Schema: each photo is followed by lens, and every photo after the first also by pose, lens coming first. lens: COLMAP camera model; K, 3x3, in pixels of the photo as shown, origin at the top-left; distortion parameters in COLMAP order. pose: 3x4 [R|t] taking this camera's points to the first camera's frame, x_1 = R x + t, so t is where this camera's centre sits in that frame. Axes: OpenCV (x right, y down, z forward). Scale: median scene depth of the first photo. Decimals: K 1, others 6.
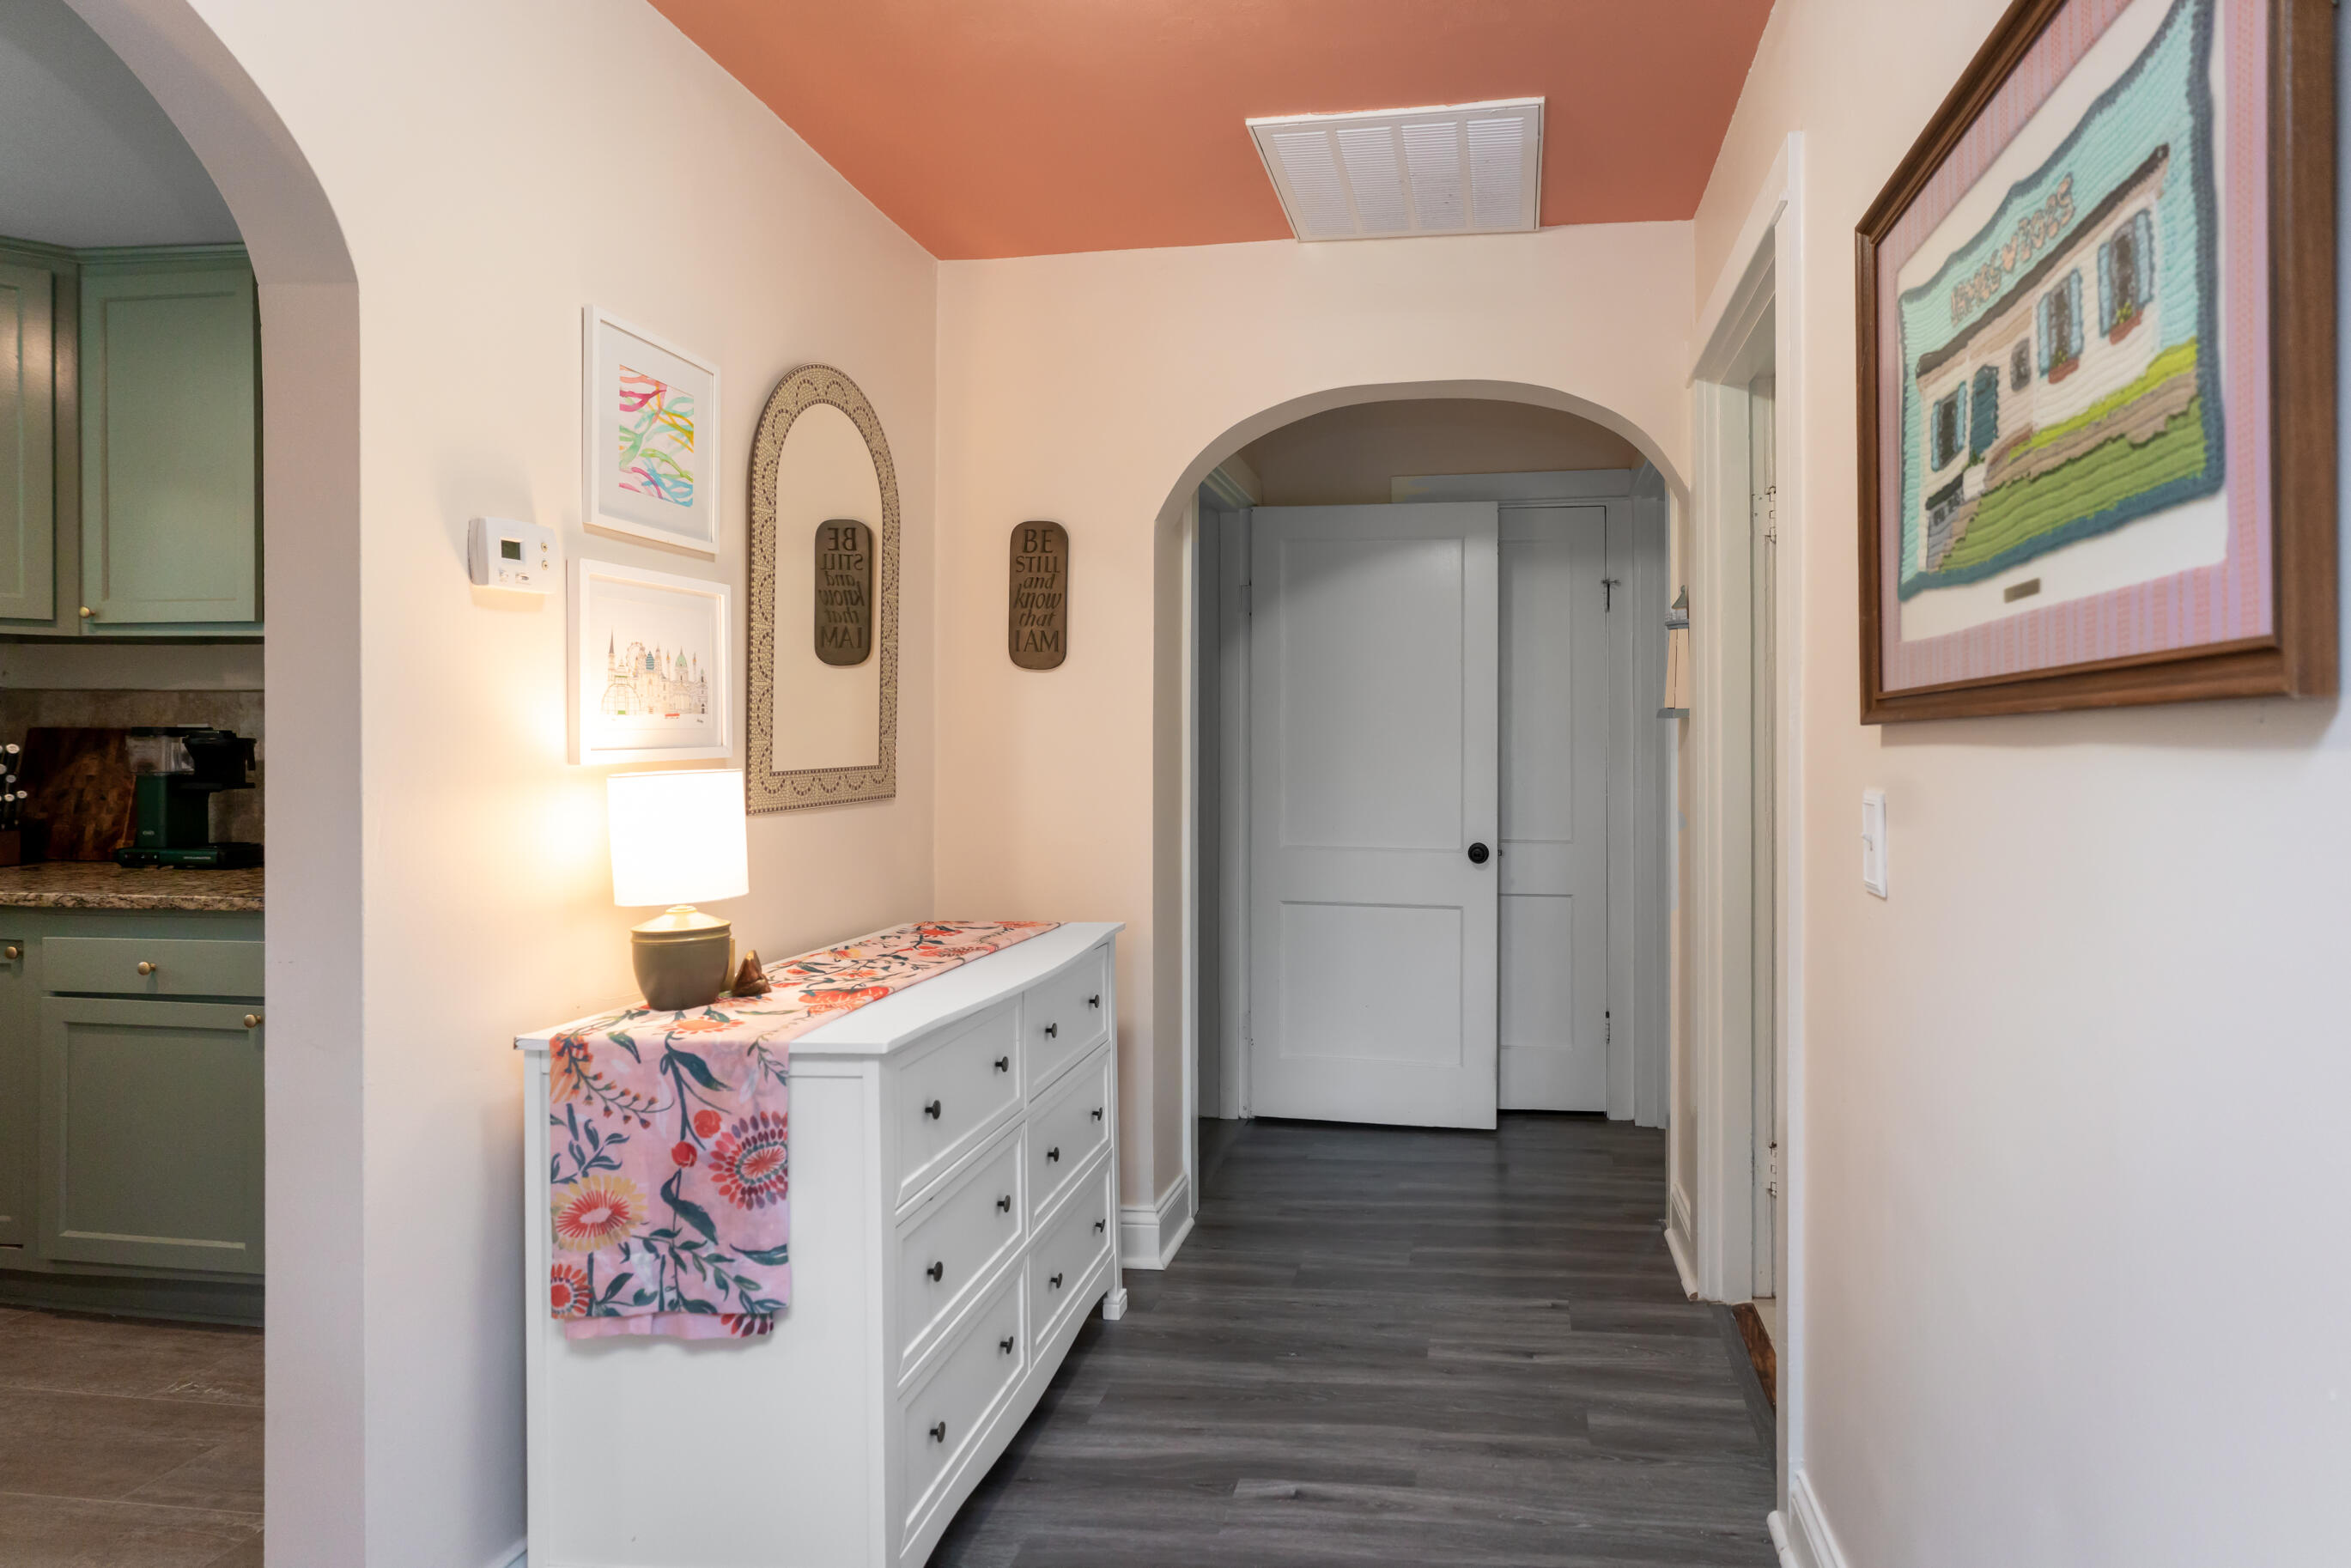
lens RADIAL K [[1262.4, 0, 1273.7], [0, 1262.4, 740.5], [0, 0, 1]] dist [0.000688, 0.001110]
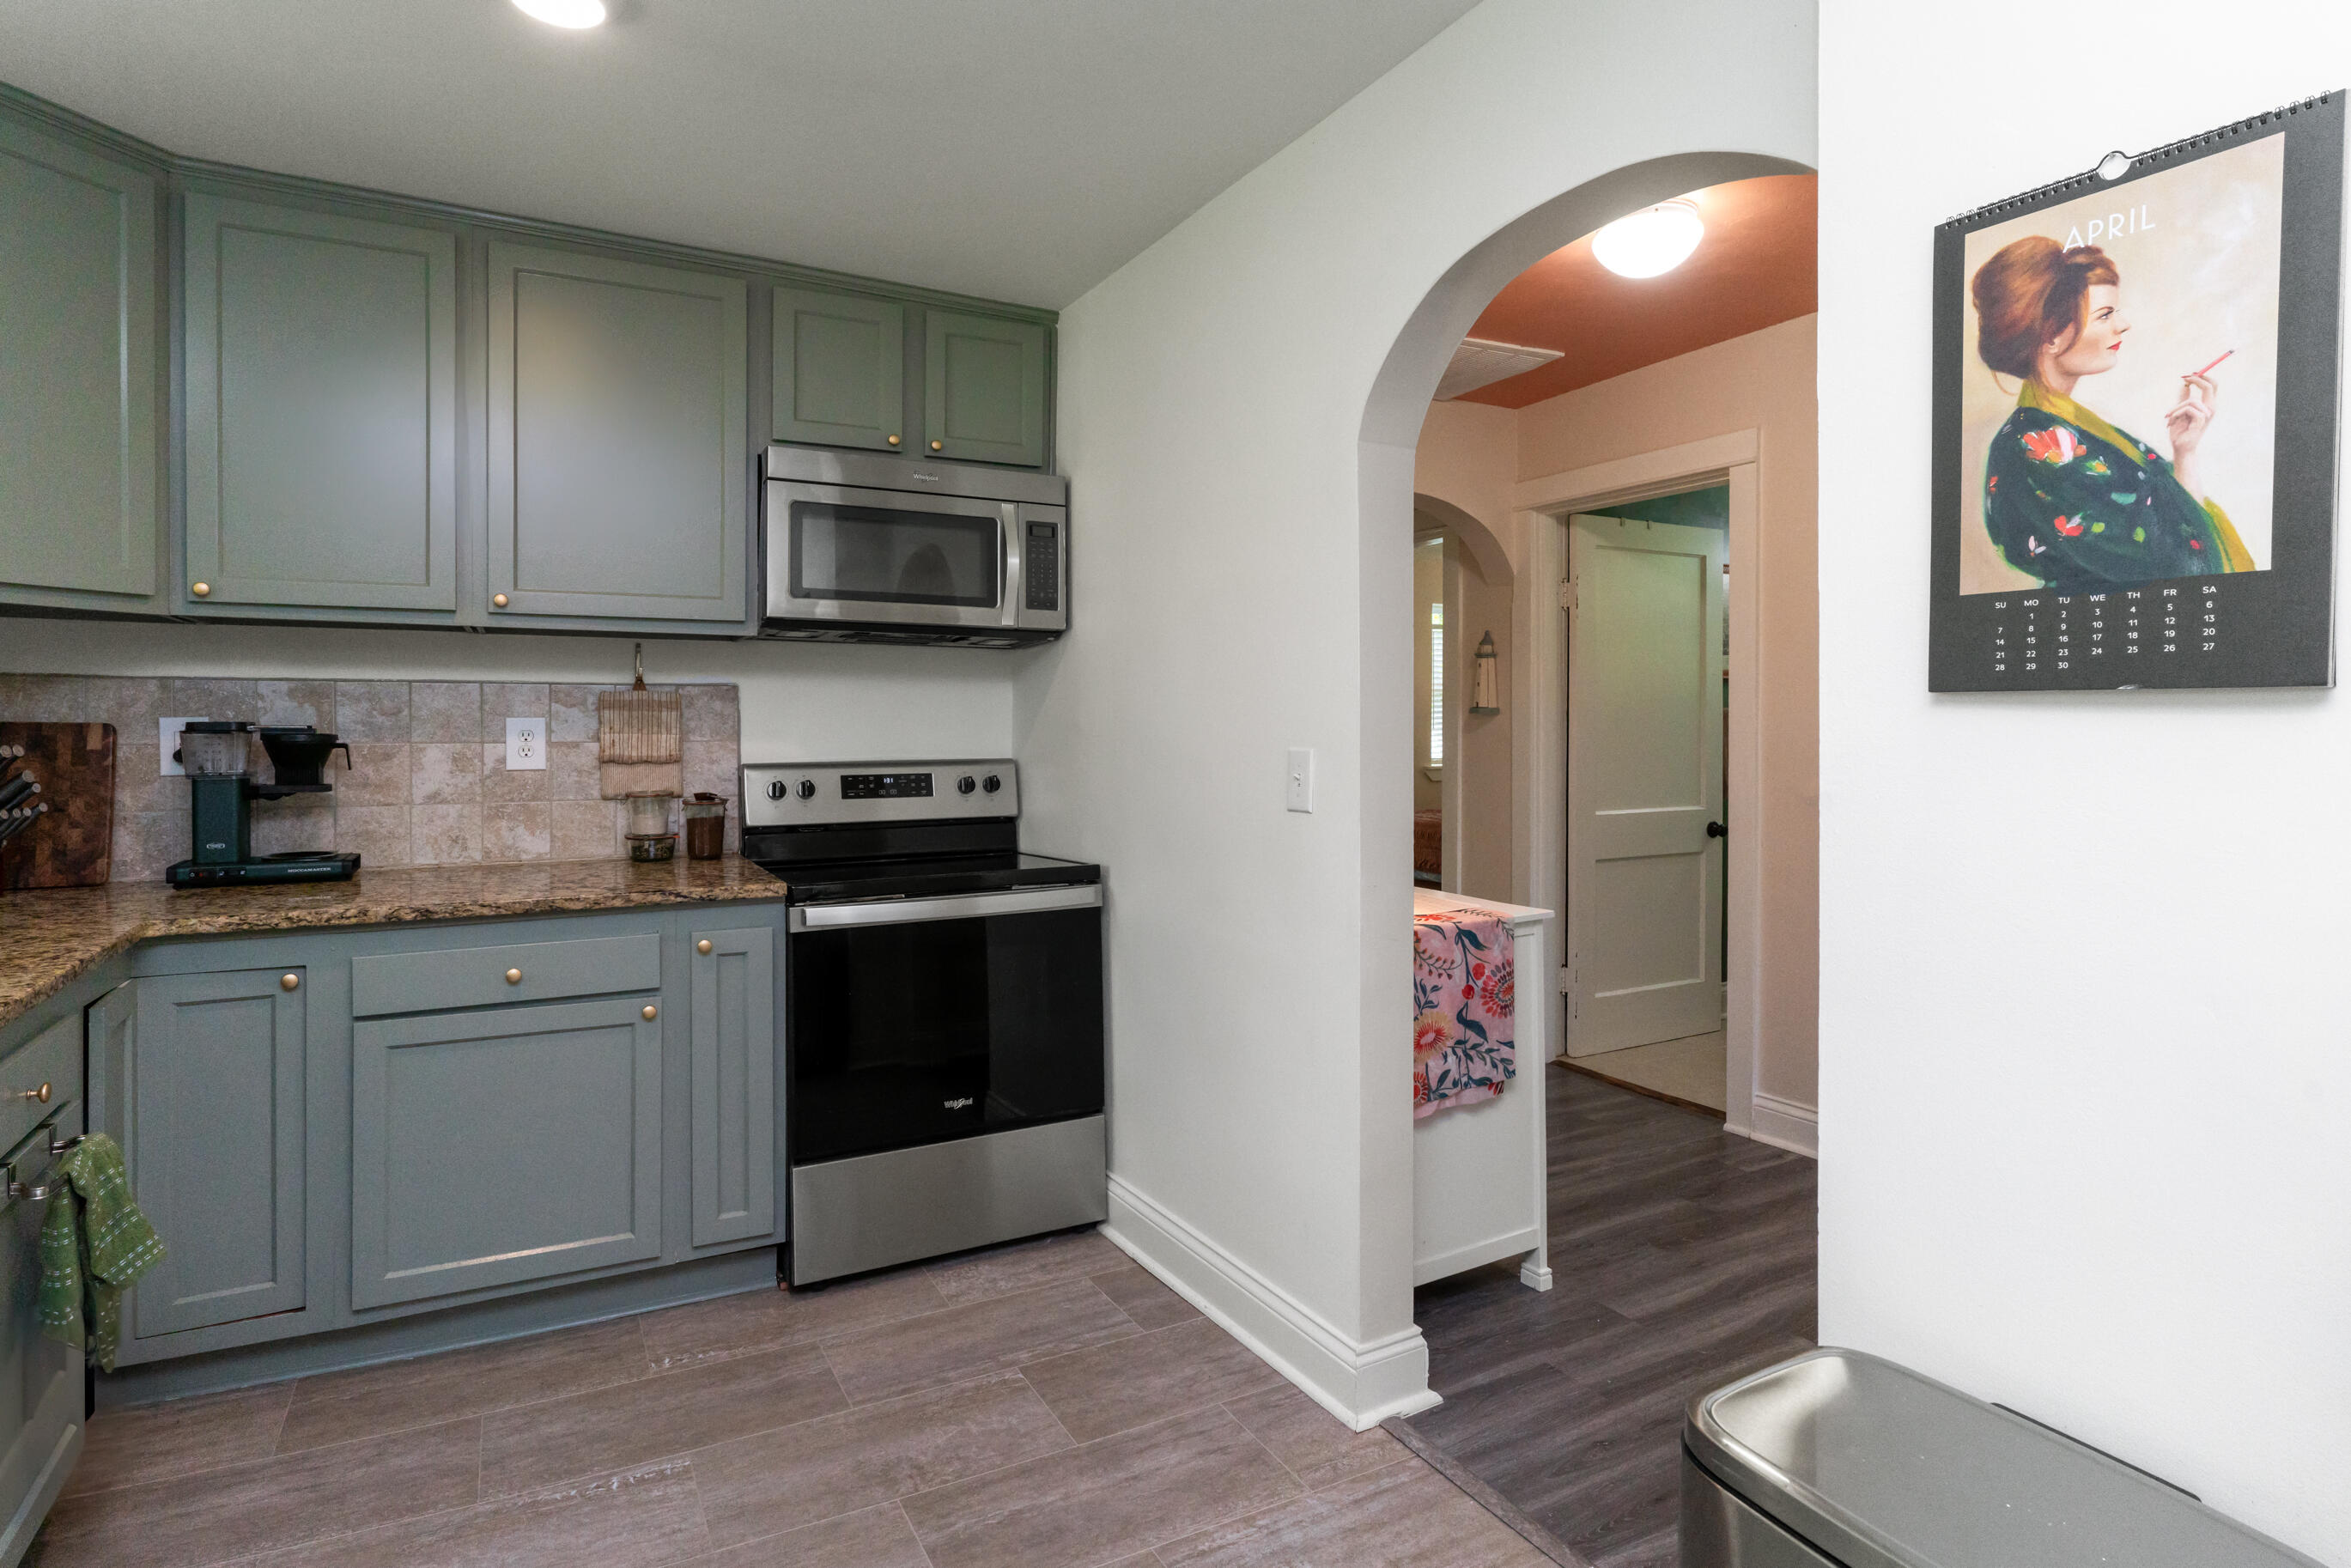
lens RADIAL K [[1206.3, 0, 1160.5], [0, 1206.3, 713.6], [0, 0, 1]] dist [-0.010708, 0.000345]
pose [[0.828969, -0.001806, 0.559292, -1.658225], [0.001526, 0.999998, 0.000967, -0.034027], [-0.559293, 0.000052, 0.828970, -0.067754]]
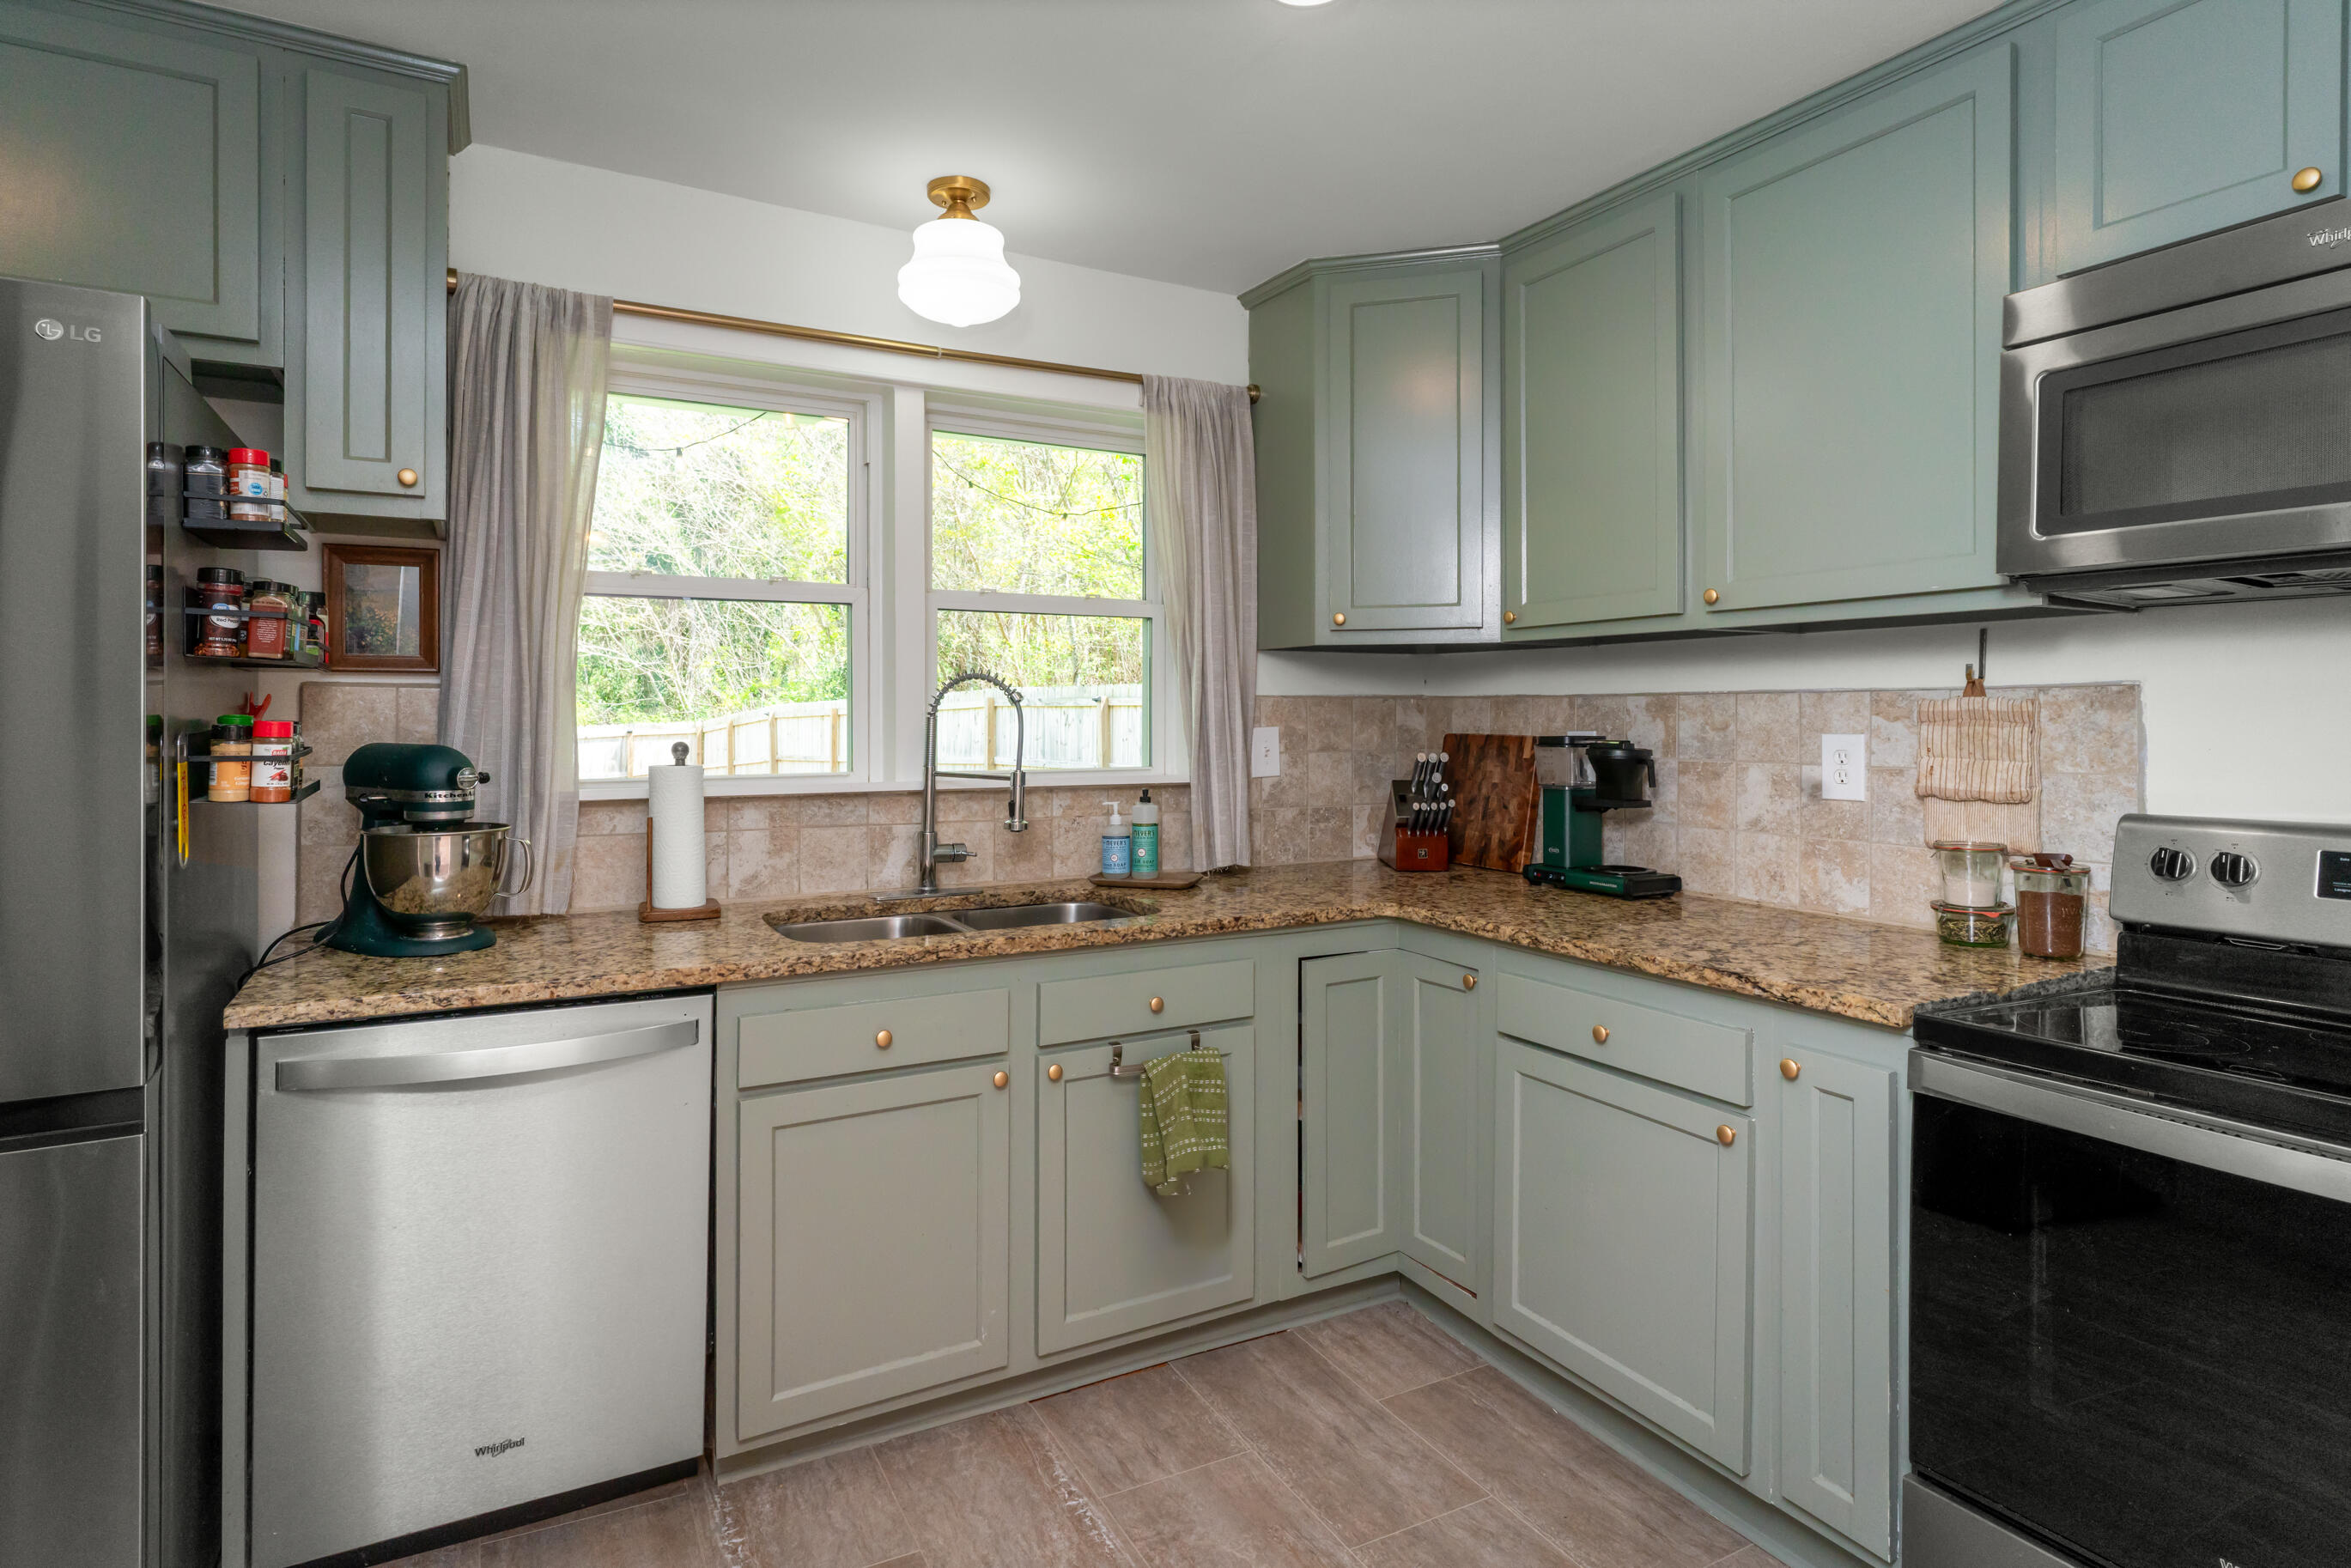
lens RADIAL K [[1206.3, 0, 1160.5], [0, 1206.3, 713.6], [0, 0, 1]] dist [-0.010708, 0.000345]
pose [[0.591722, -0.006709, -0.806114, -0.702560], [-0.001994, 0.999950, -0.009786, -0.036943], [0.806140, 0.007398, 0.591679, 0.488246]]
